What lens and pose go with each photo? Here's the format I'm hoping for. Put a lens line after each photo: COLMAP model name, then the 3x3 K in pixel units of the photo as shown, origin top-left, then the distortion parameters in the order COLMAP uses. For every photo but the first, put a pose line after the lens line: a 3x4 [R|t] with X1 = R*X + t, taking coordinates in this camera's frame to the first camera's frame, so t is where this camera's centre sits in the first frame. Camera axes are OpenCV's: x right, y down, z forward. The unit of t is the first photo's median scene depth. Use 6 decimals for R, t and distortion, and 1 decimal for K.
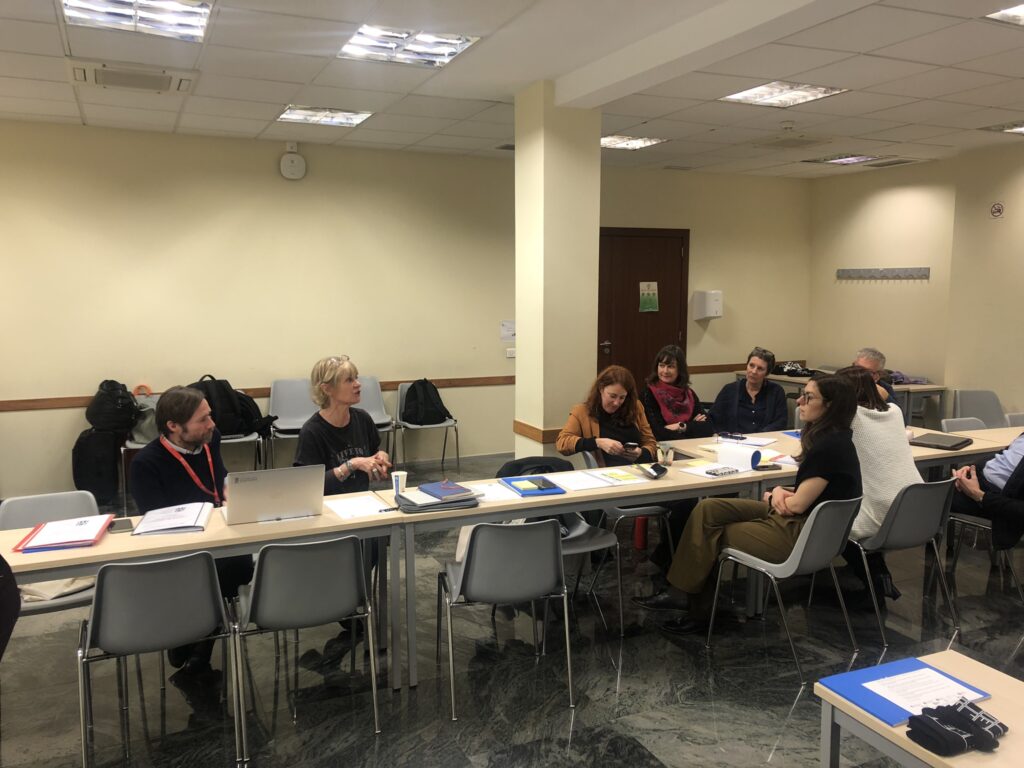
lens RADIAL K [[821.7, 0, 512.0], [0, 821.7, 384.0], [0, 0, 1]] dist [0.013941, 0.010898]
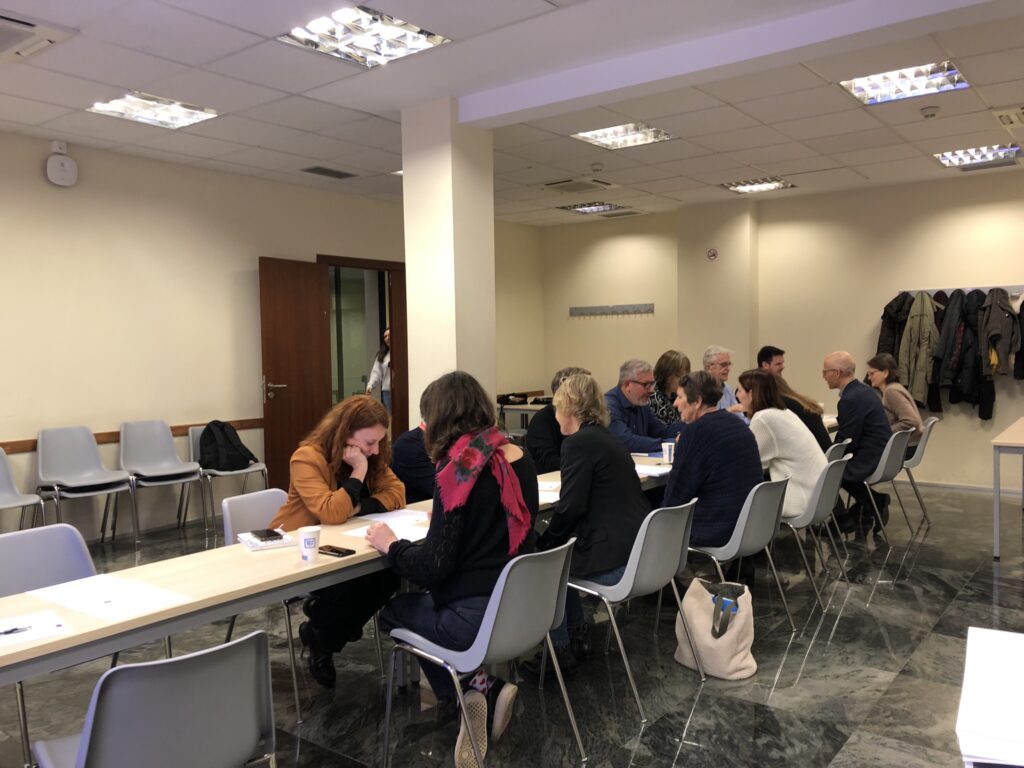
lens RADIAL K [[821.7, 0, 512.0], [0, 821.7, 384.0], [0, 0, 1]] dist [0.013941, 0.010898]
pose [[0.885961, -0.037600, 0.462232, -0.239847], [0.073029, 0.995584, -0.058990, 0.030655], [-0.457973, 0.086019, 0.884795, 0.066705]]
